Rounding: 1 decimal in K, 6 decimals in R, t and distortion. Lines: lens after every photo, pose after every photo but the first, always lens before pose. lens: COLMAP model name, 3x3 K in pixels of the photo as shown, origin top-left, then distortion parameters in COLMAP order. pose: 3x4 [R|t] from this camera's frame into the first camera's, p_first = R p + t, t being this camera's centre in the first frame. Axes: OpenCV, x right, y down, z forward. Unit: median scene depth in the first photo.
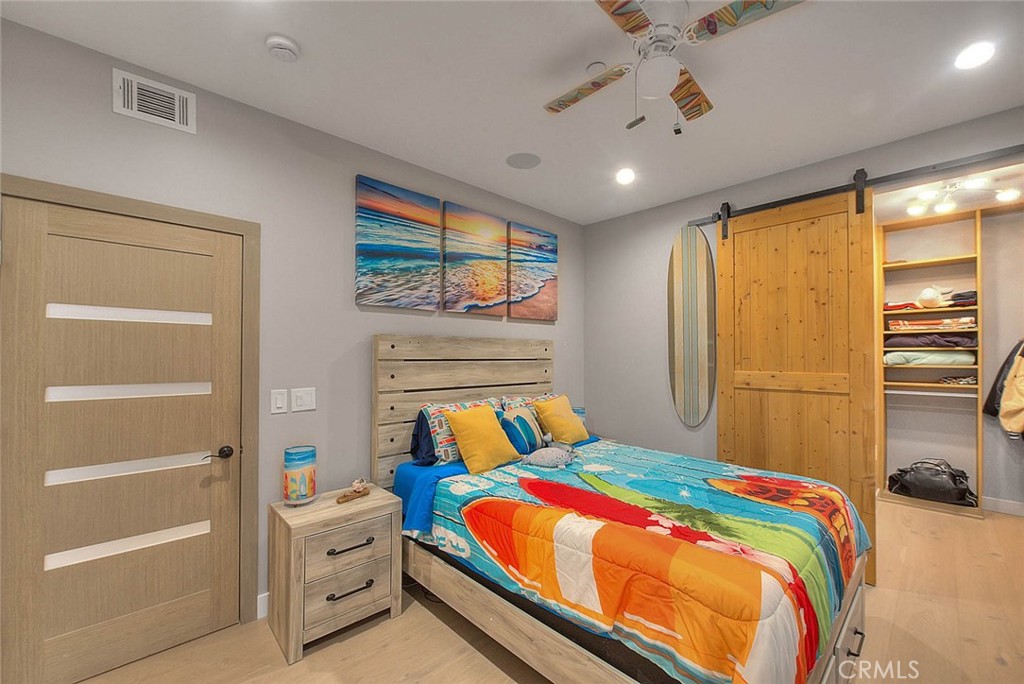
lens RADIAL K [[416.6, 0, 512.0], [0, 416.6, 342.0], [0, 0, 1]] dist [-0.001661, -0.000655]
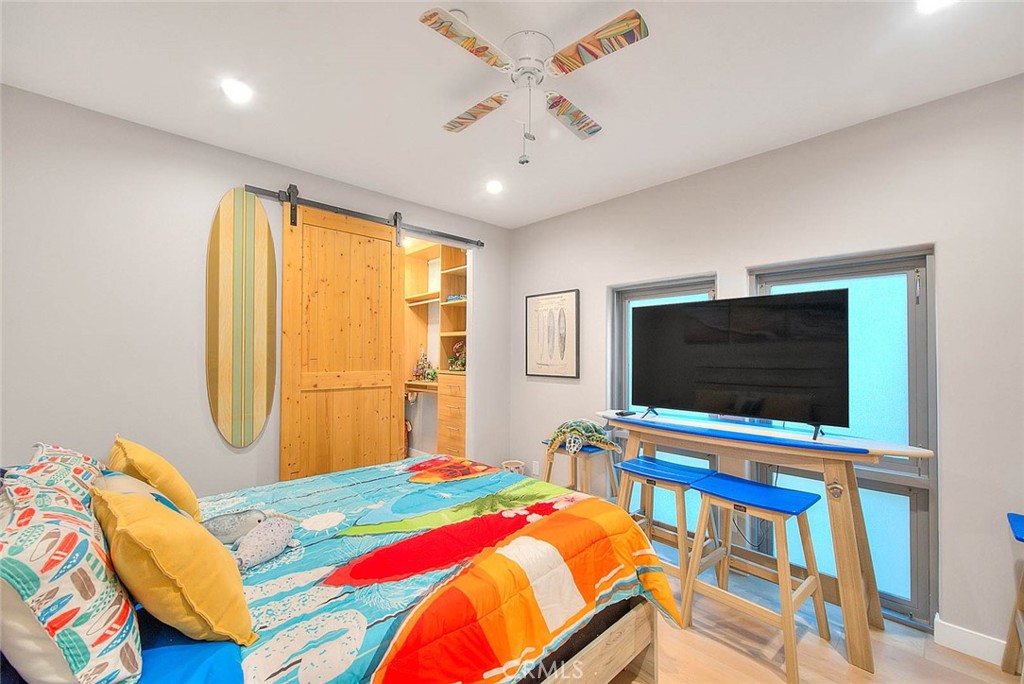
lens RADIAL K [[416.6, 0, 512.0], [0, 416.6, 342.0], [0, 0, 1]] dist [-0.001661, -0.000655]
pose [[-0.003744, 0.028140, 0.999597, -0.545695], [-0.039149, 0.998834, -0.028265, 0.013123], [-0.999226, -0.039239, -0.002638, 0.766877]]
